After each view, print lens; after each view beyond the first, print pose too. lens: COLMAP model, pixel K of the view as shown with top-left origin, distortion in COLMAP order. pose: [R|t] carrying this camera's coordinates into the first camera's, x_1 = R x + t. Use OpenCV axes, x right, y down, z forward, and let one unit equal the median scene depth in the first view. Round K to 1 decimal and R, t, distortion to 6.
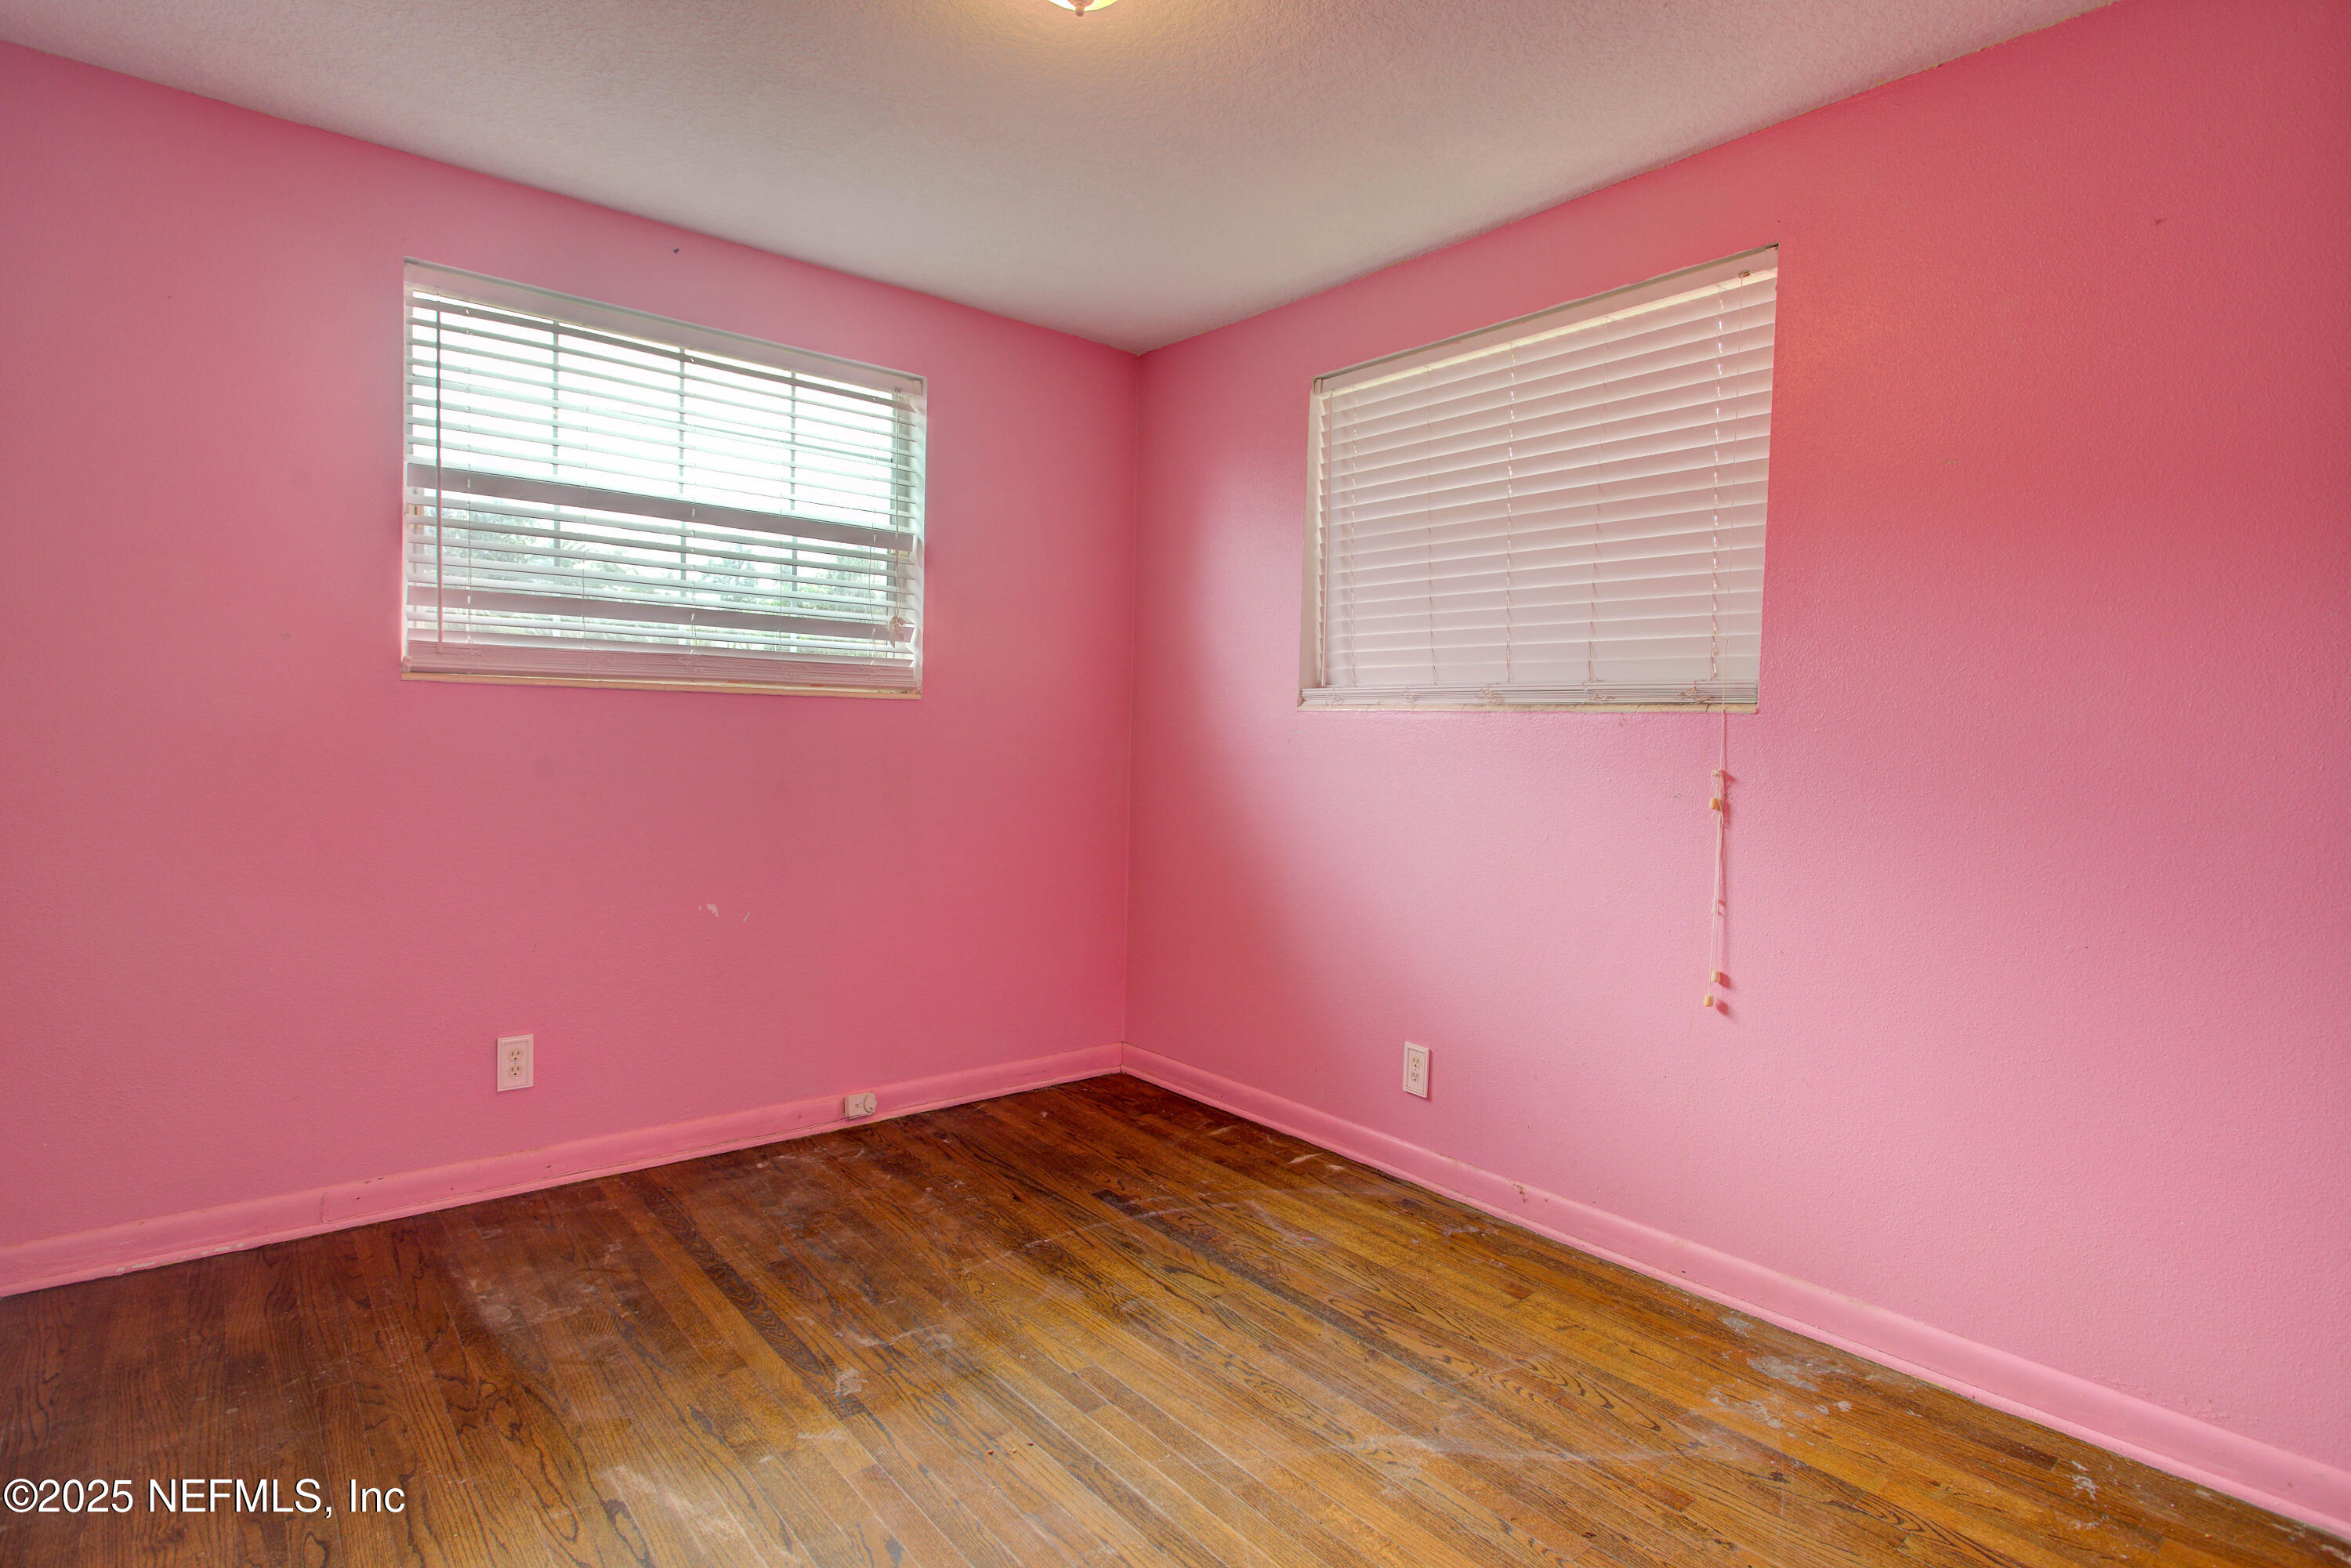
lens RADIAL K [[1186.0, 0, 1168.0], [0, 1186.0, 781.9], [0, 0, 1]] dist [-0.020660, 0.008224]
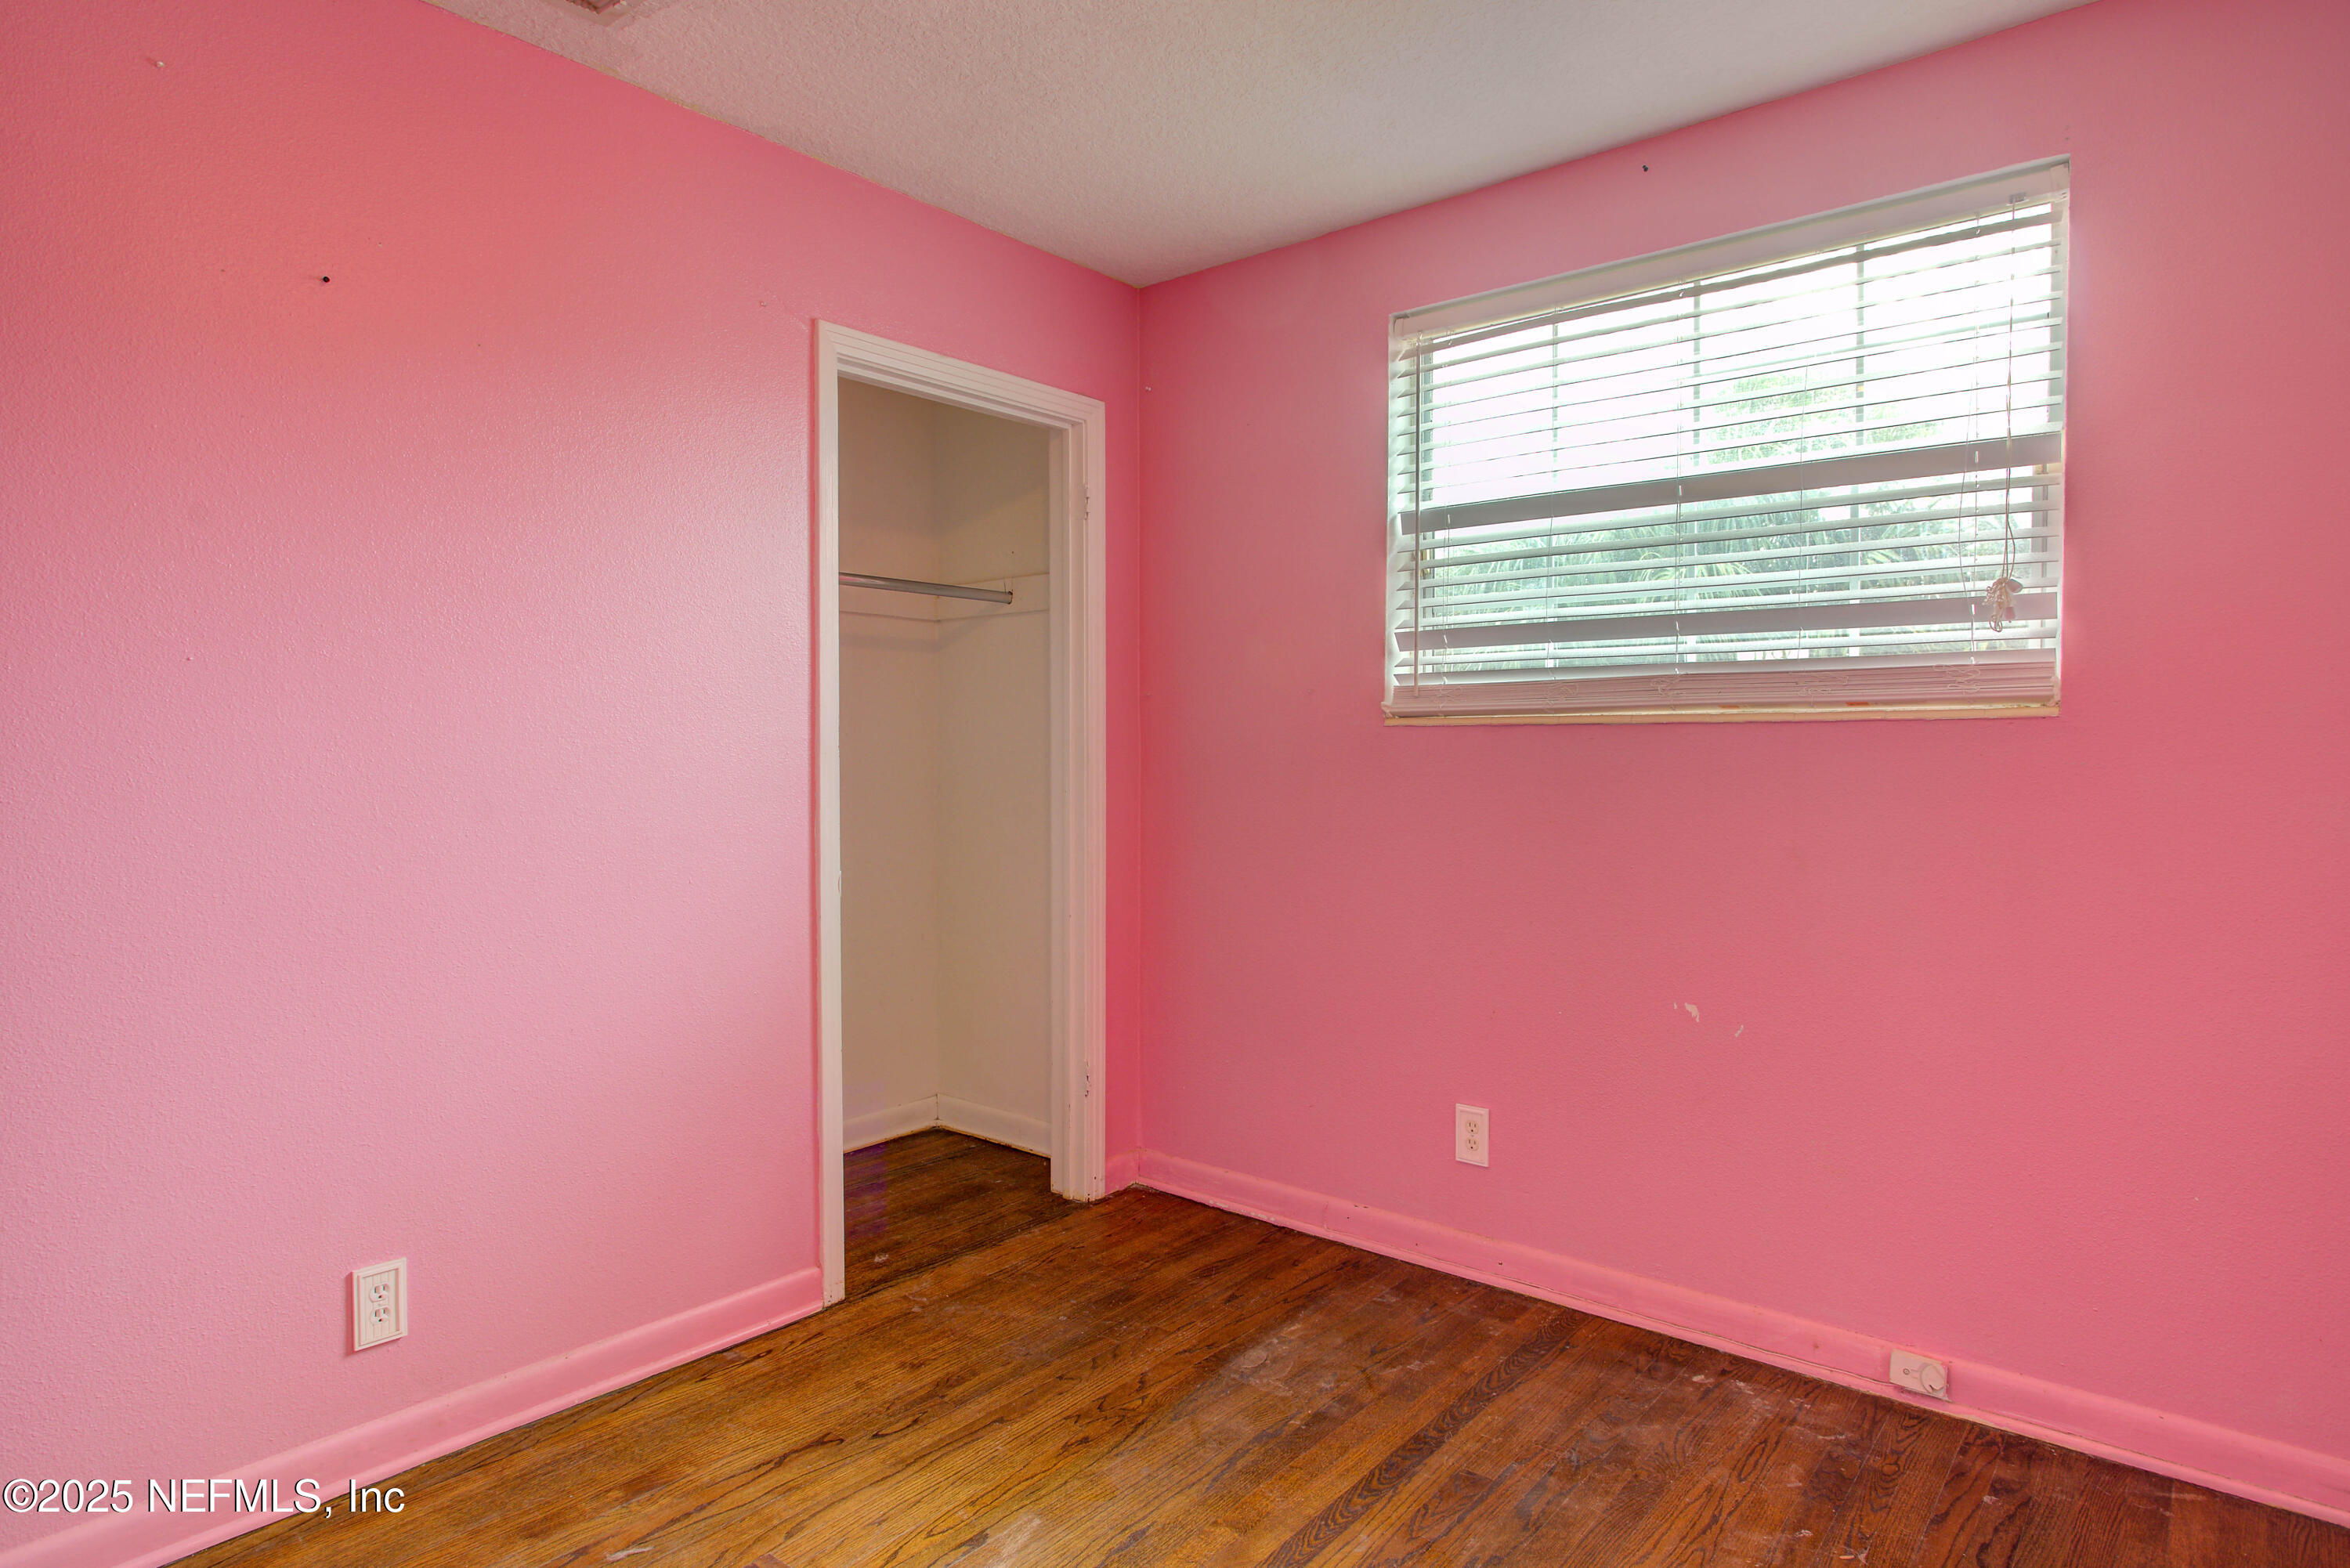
lens RADIAL K [[1300.0, 0, 1164.9], [0, 1300.0, 781.8], [0, 0, 1]] dist [-0.022633, 0.012334]
pose [[0.178998, -0.001739, -0.983848, 0.370553], [-0.038007, 0.999240, -0.008682, -0.018174], [0.983115, 0.038947, 0.178796, 0.530058]]
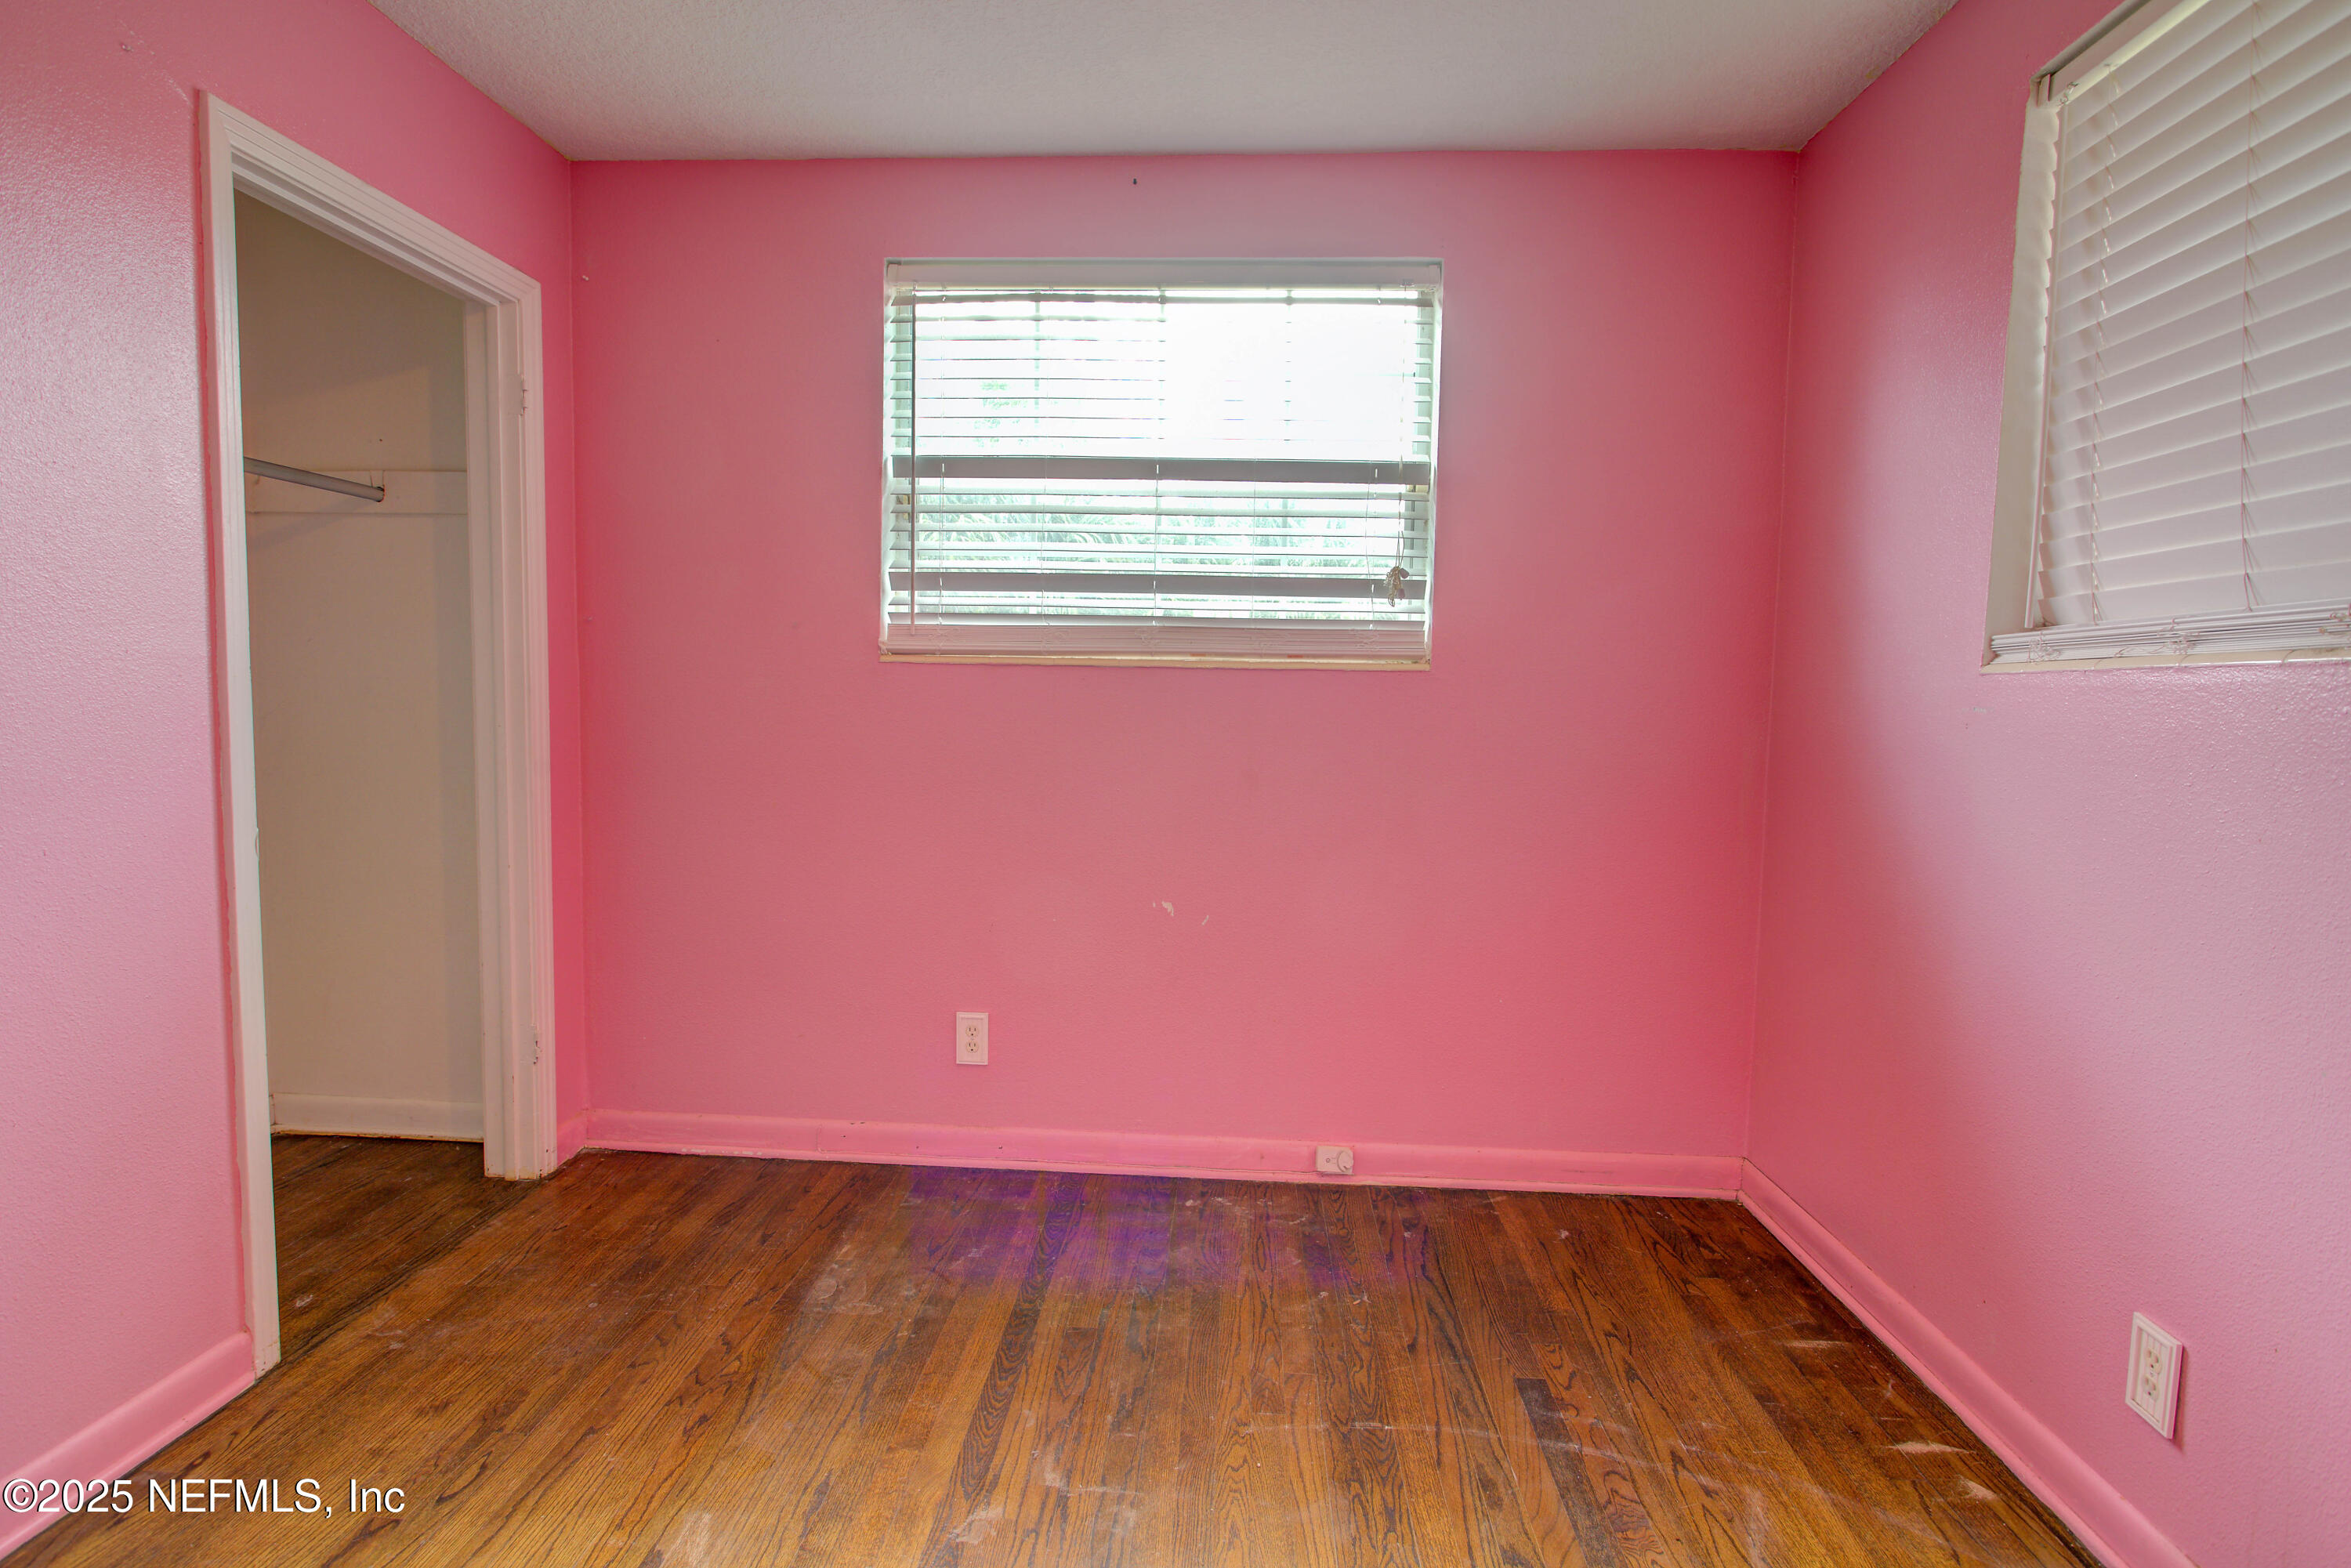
lens RADIAL K [[1186.0, 0, 1168.0], [0, 1186.0, 781.9], [0, 0, 1]] dist [-0.020660, 0.008224]
pose [[0.728658, 0.038265, -0.683808, 0.236549], [-0.029660, 0.999264, 0.024312, -0.010561], [0.684236, 0.002566, 0.729257, 0.345517]]
